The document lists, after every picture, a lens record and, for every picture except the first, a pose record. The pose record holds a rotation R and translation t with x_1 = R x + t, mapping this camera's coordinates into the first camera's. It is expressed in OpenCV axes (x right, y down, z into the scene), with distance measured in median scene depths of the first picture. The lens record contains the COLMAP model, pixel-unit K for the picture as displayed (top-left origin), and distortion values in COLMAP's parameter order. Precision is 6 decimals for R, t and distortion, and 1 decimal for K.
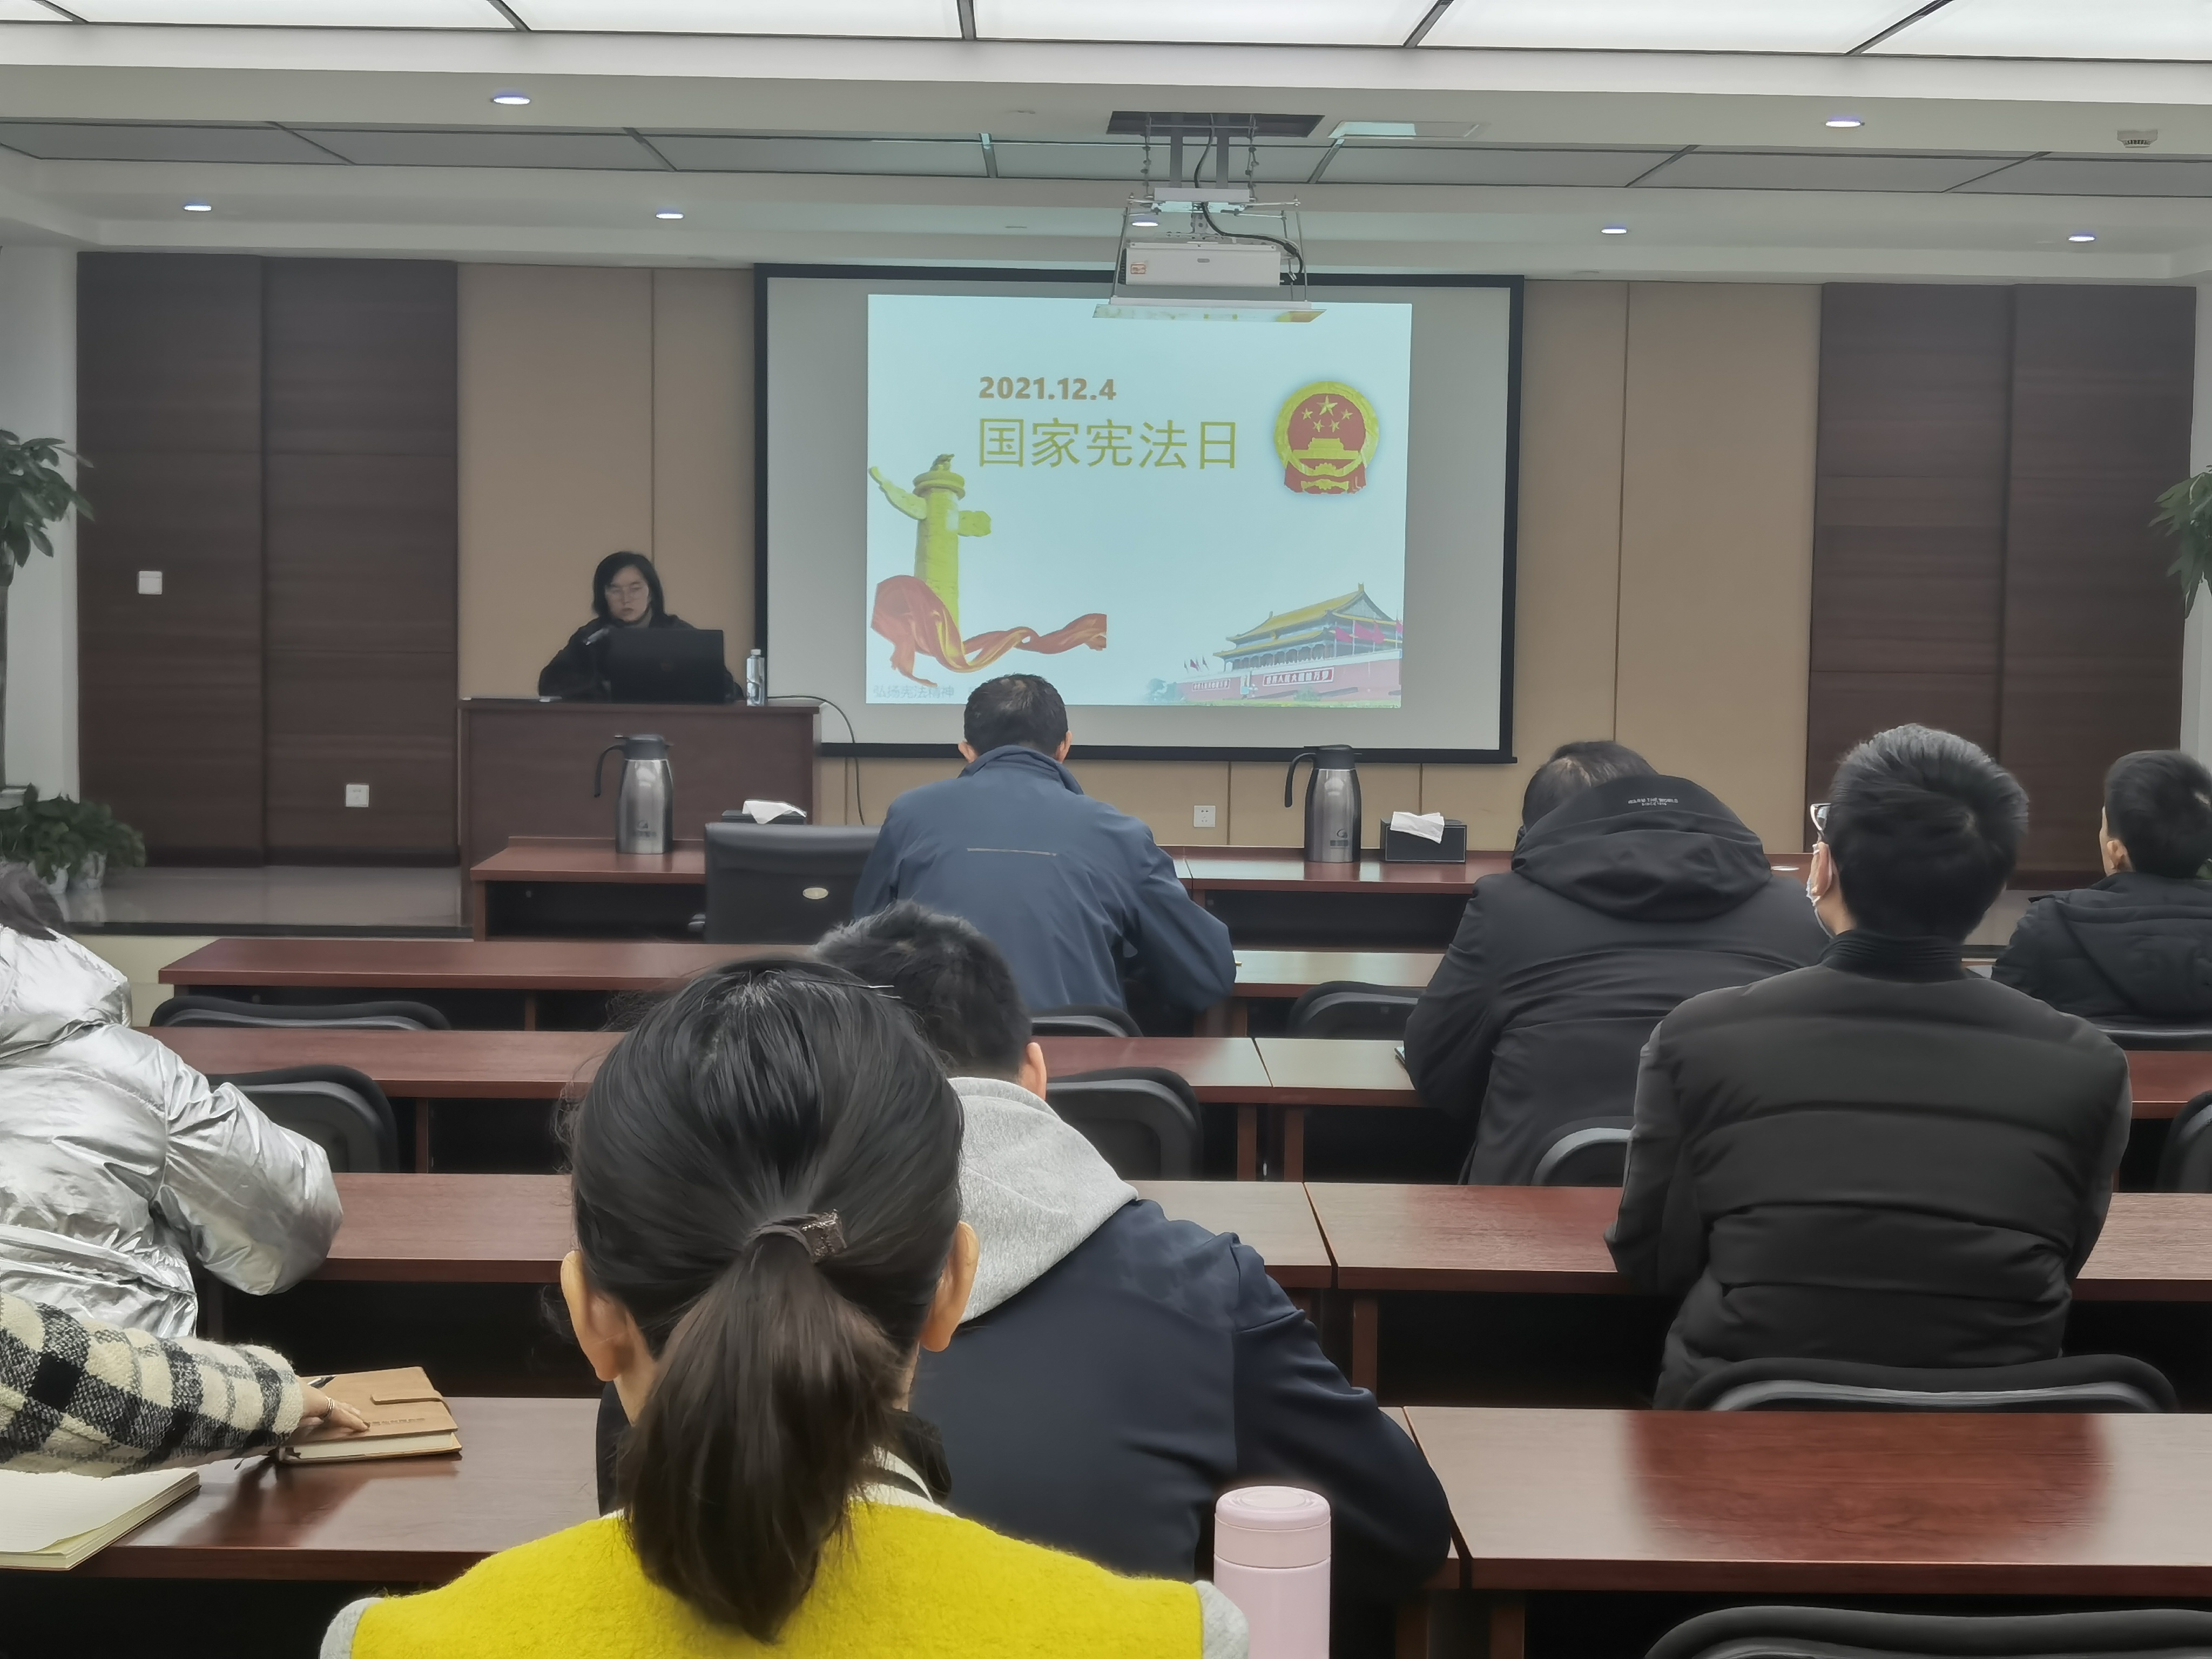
lens RADIAL K [[3734.1, 0, 1107.0], [0, 3734.1, 834.5], [0, 0, 1]] dist [0.068848, 0.000000]
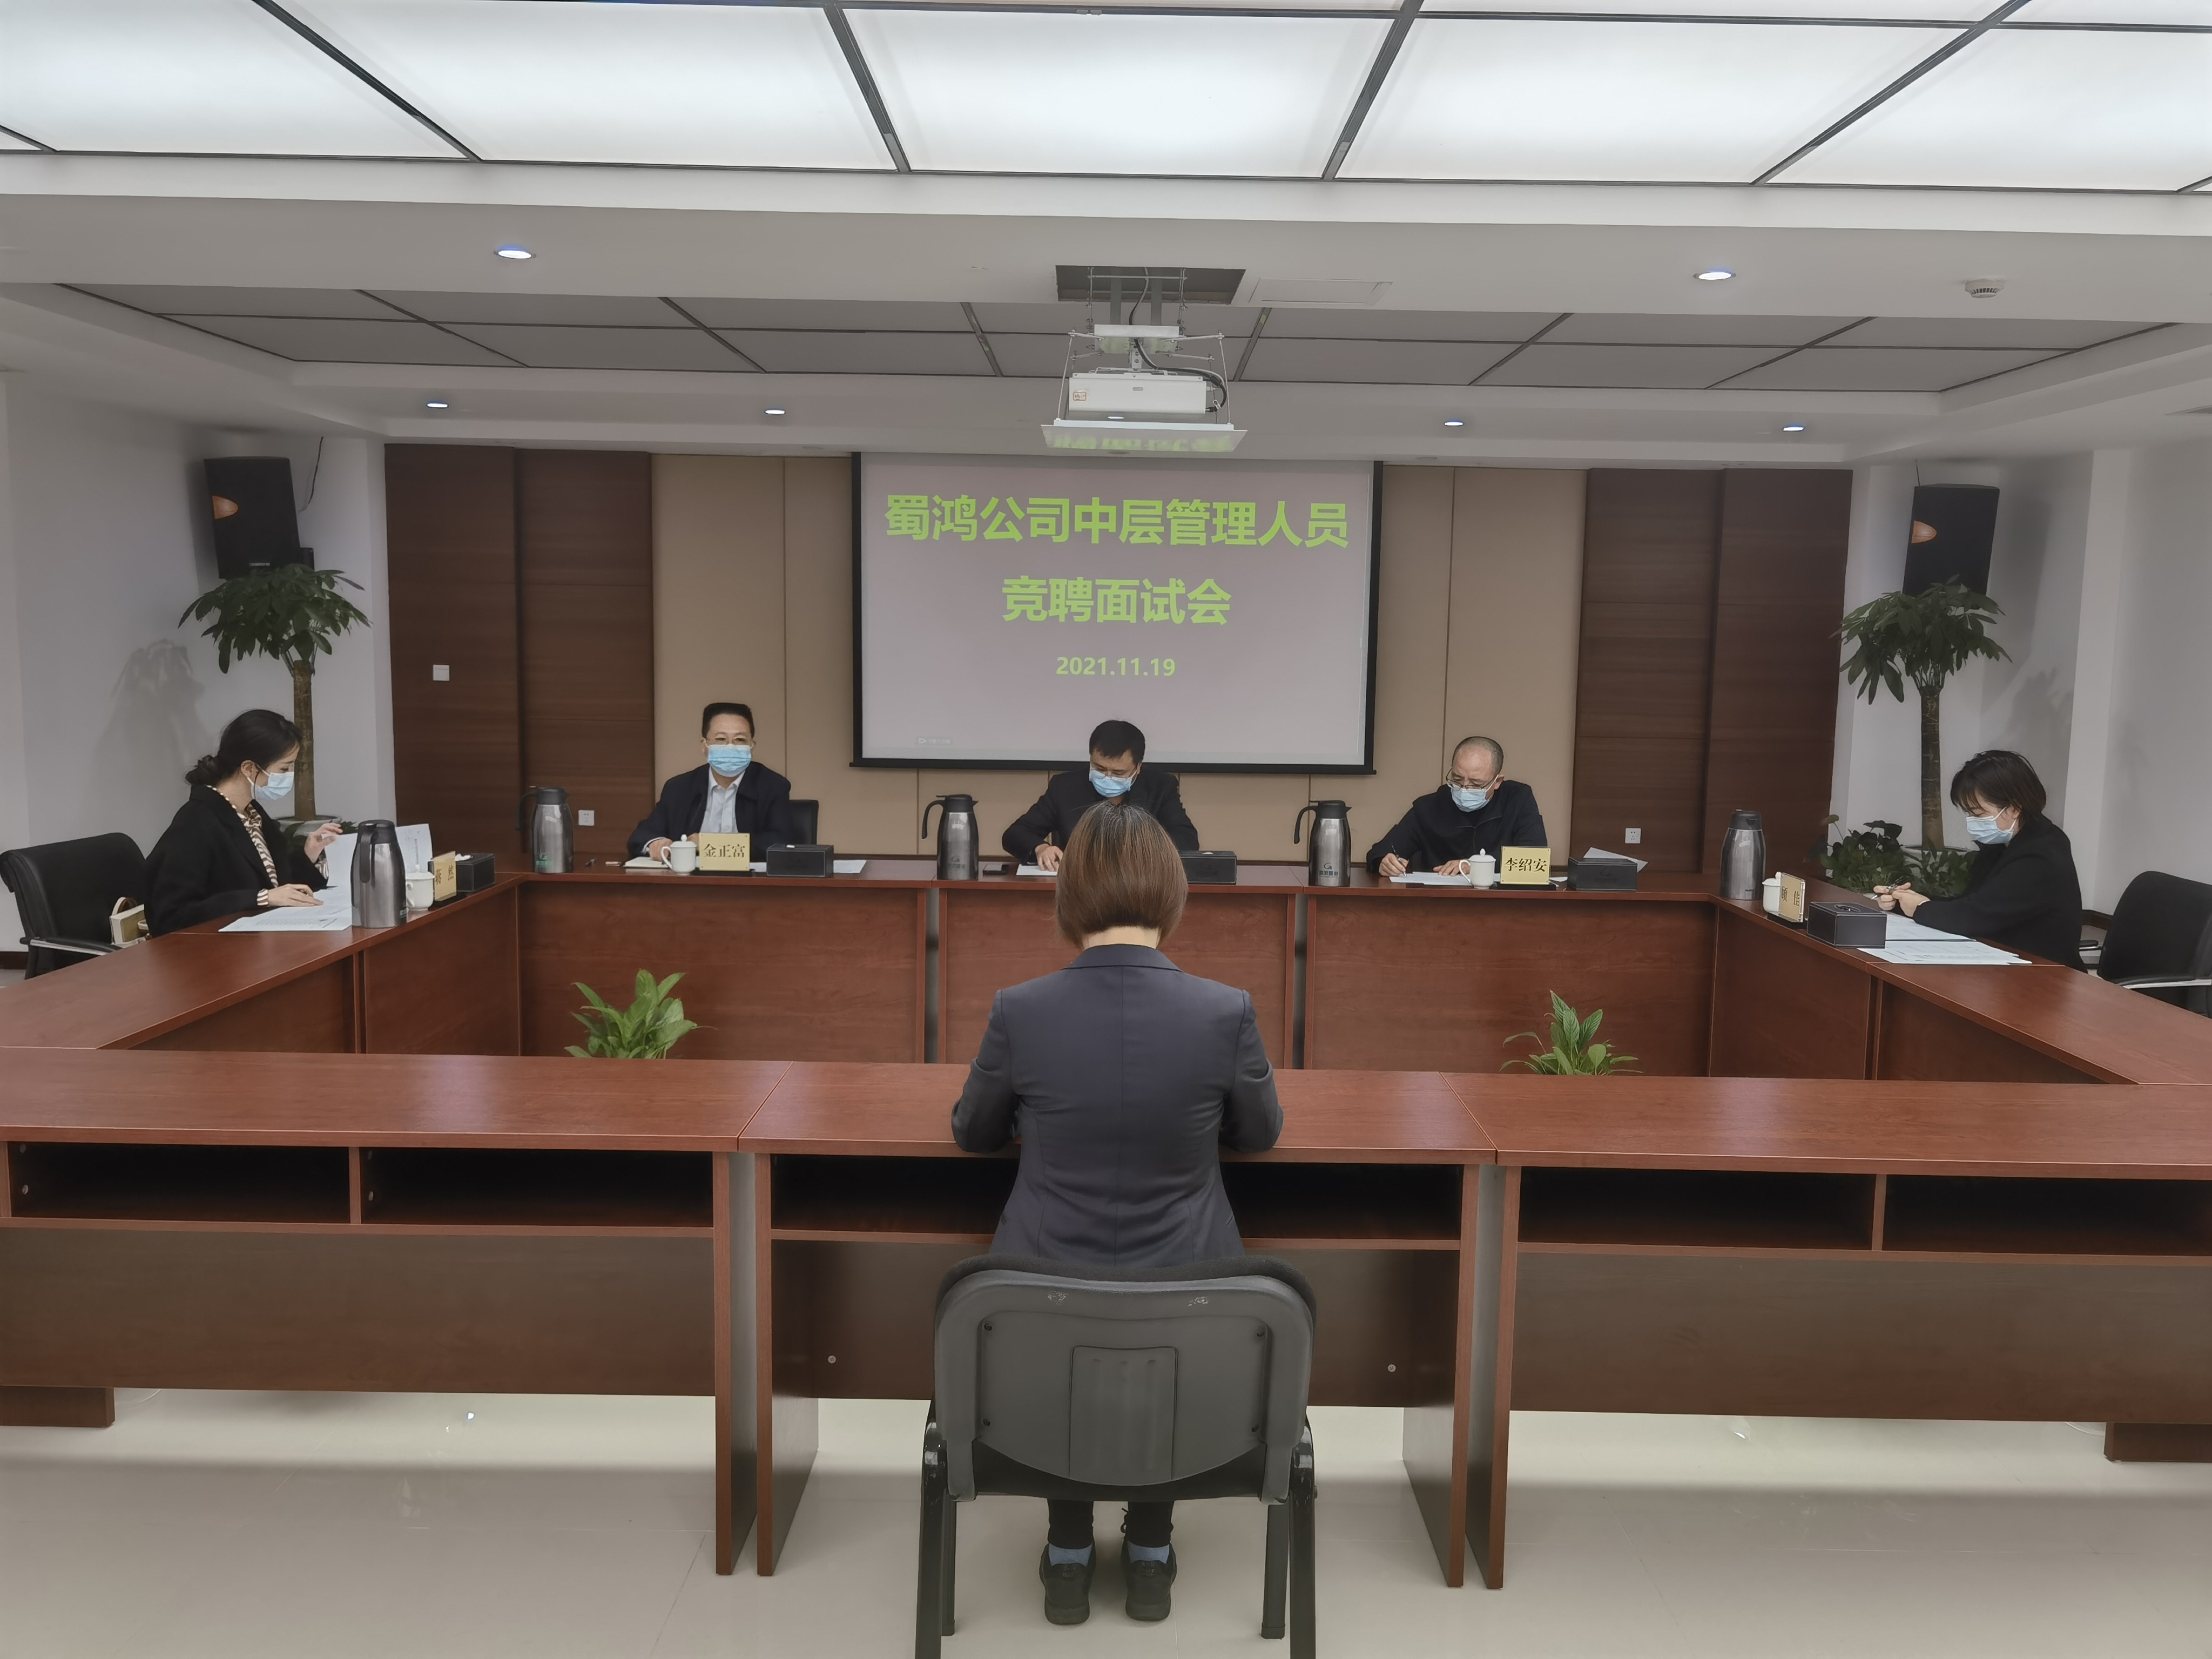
lens RADIAL K [[1754.4, 0, 1123.0], [0, 1754.4, 831.9], [0, 0, 1]] dist [0.034783, -0.030914]
pose [[0.999939, 0.004212, -0.010223, 0.018569], [-0.003899, 0.999527, 0.030493, -0.027293], [0.010346, -0.030452, 0.999483, 0.315491]]
